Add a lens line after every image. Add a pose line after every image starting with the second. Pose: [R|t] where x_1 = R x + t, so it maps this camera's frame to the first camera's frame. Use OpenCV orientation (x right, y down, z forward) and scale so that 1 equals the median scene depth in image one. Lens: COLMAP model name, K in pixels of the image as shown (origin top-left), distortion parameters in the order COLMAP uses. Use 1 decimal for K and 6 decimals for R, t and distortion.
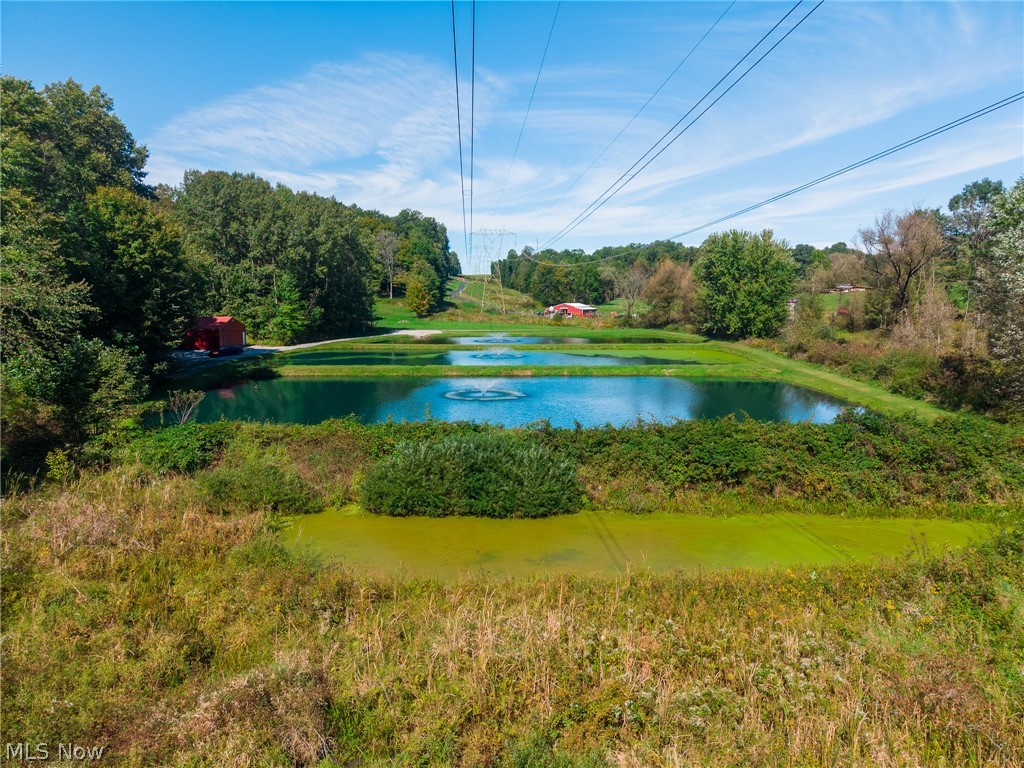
lens RADIAL K [[685.7, 0, 512.0], [0, 685.7, 384.0], [0, 0, 1]] dist [0.013752, -0.025177]
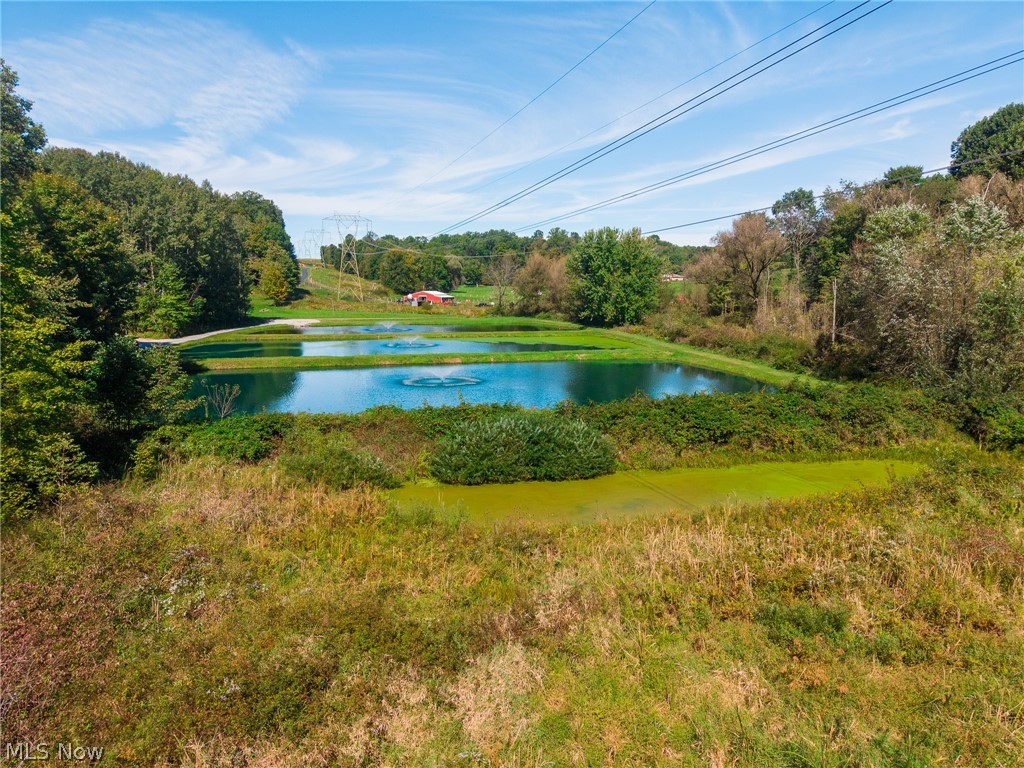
lens RADIAL K [[685.7, 0, 512.0], [0, 685.7, 384.0], [0, 0, 1]] dist [0.013752, -0.025177]
pose [[0.967908, -0.032711, 0.249166, -0.099507], [0.027731, 0.999340, 0.023471, -0.001253], [-0.249769, -0.015808, 0.968176, -0.036140]]
